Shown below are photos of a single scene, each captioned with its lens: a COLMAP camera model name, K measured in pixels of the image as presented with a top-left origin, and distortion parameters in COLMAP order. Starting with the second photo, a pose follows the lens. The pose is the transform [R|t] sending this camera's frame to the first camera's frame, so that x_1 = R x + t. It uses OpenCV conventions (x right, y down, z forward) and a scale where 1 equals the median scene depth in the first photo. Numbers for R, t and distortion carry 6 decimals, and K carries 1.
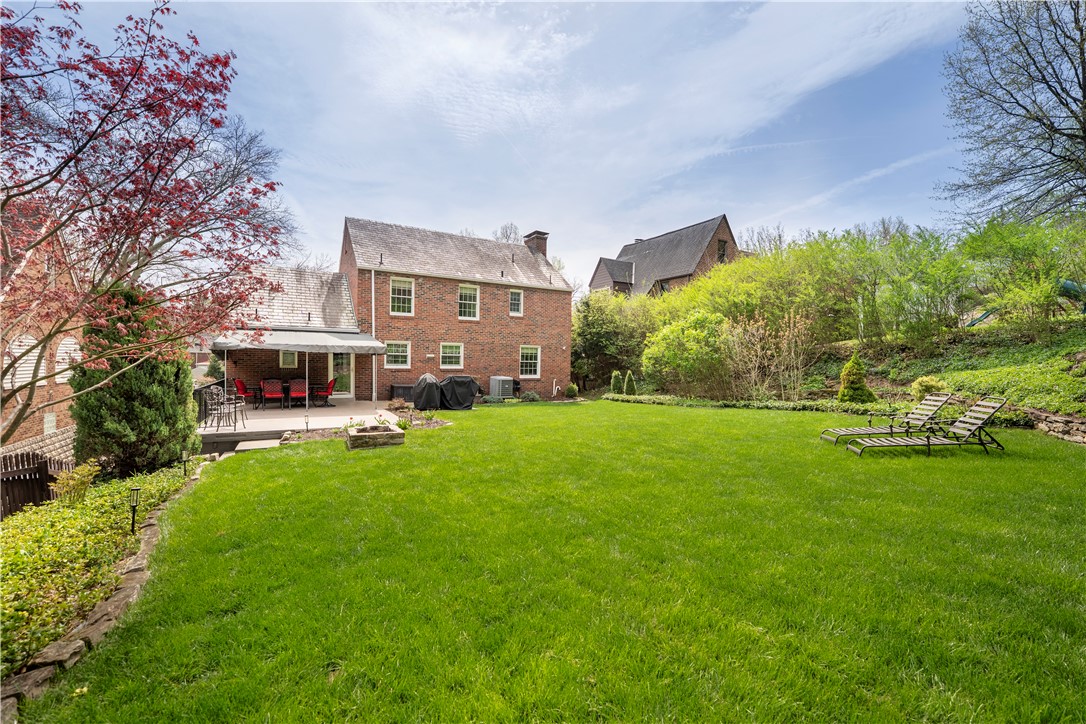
lens RADIAL K [[440.7, 0, 540.0], [0, 440.7, 364.6], [0, 0, 1]] dist [-0.000688, -0.000259]
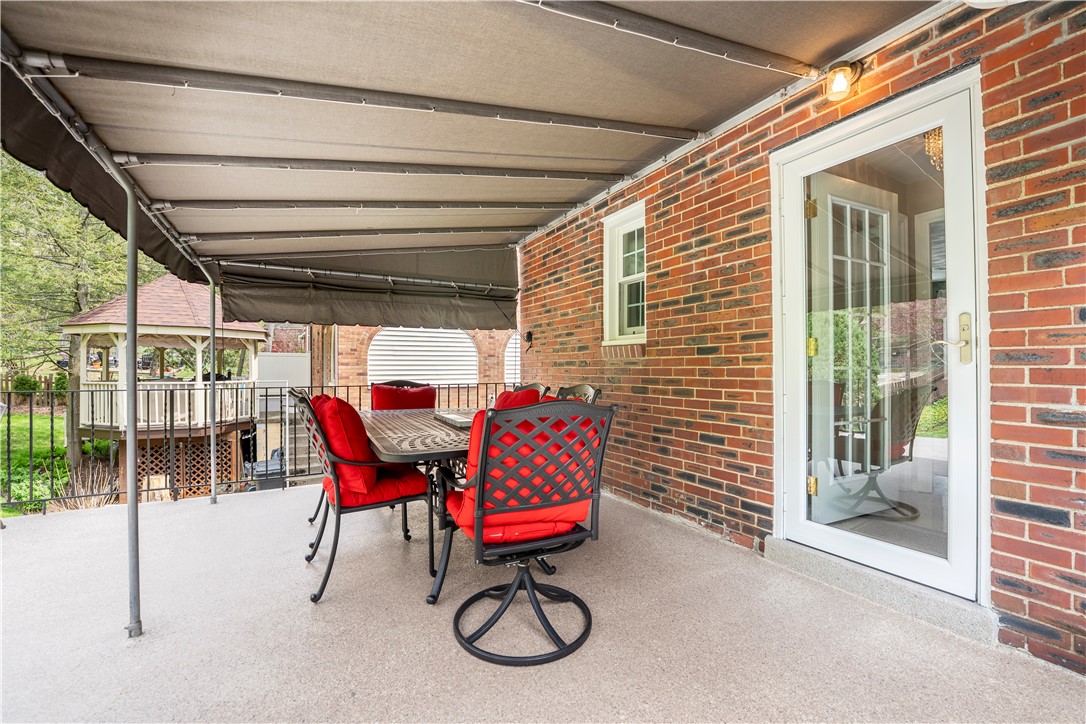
lens RADIAL K [[440.7, 0, 540.0], [0, 440.7, 364.6], [0, 0, 1]] dist [-0.000688, -0.000259]
pose [[-0.011268, -0.025952, -0.999600, -0.275376], [-0.008133, 0.999632, -0.025861, 0.018774], [0.999903, 0.007838, -0.011475, 0.772769]]
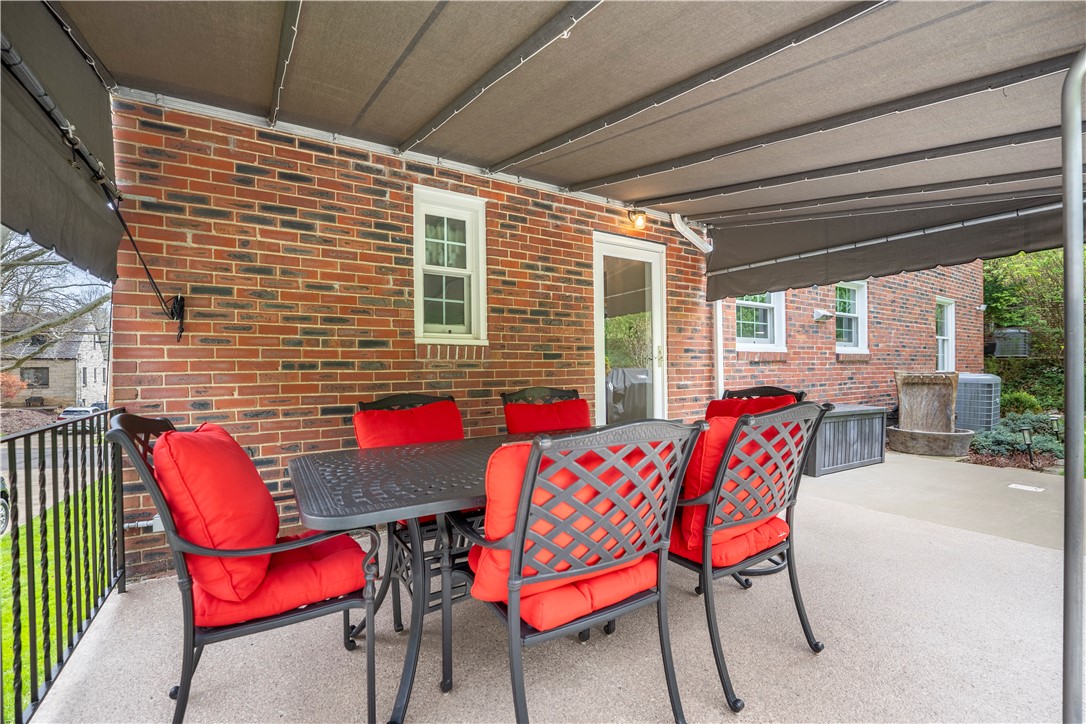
lens RADIAL K [[467.8, 0, 546.3], [0, 467.8, 370.5], [0, 0, 1]] dist [-0.002708, -0.000502]
pose [[0.998989, -0.025787, 0.036819, -0.431326], [0.026037, 0.999641, -0.006319, 0.017034], [-0.036642, 0.007271, 0.999302, 0.630845]]
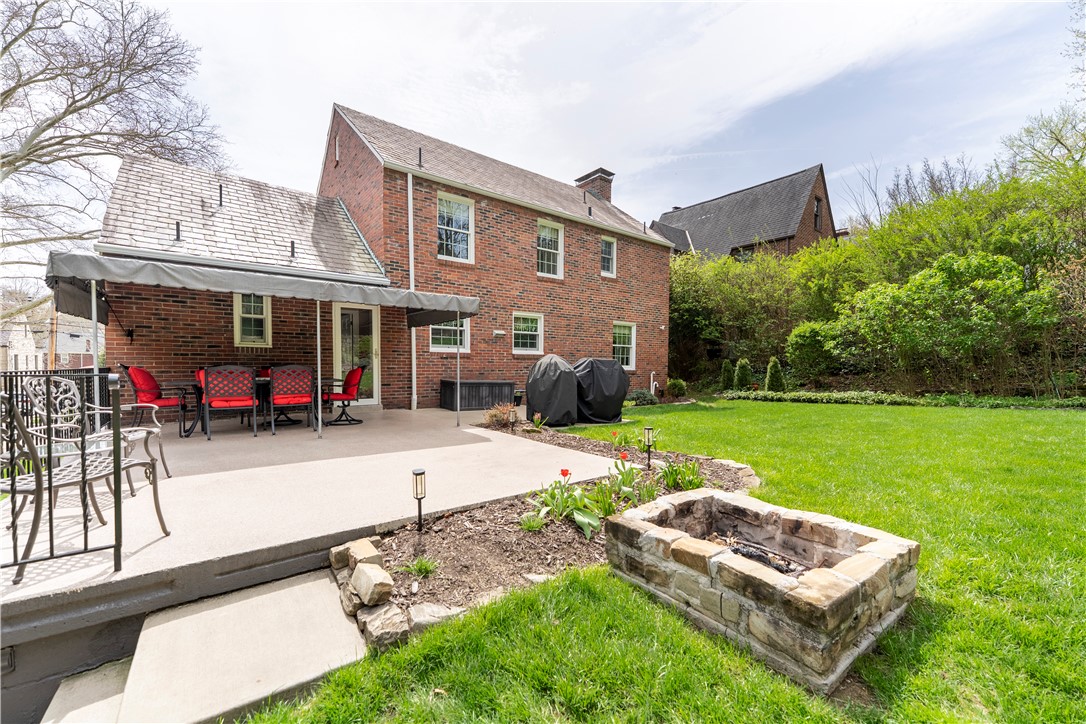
lens RADIAL K [[439.5, 0, 551.0], [0, 439.5, 377.2], [0, 0, 1]] dist [0.008047, 0.000299]
pose [[0.989457, -0.014809, 0.144070, -0.249774], [0.011856, 0.999702, 0.021339, 0.027413], [-0.144343, -0.019406, 0.989337, 0.368473]]
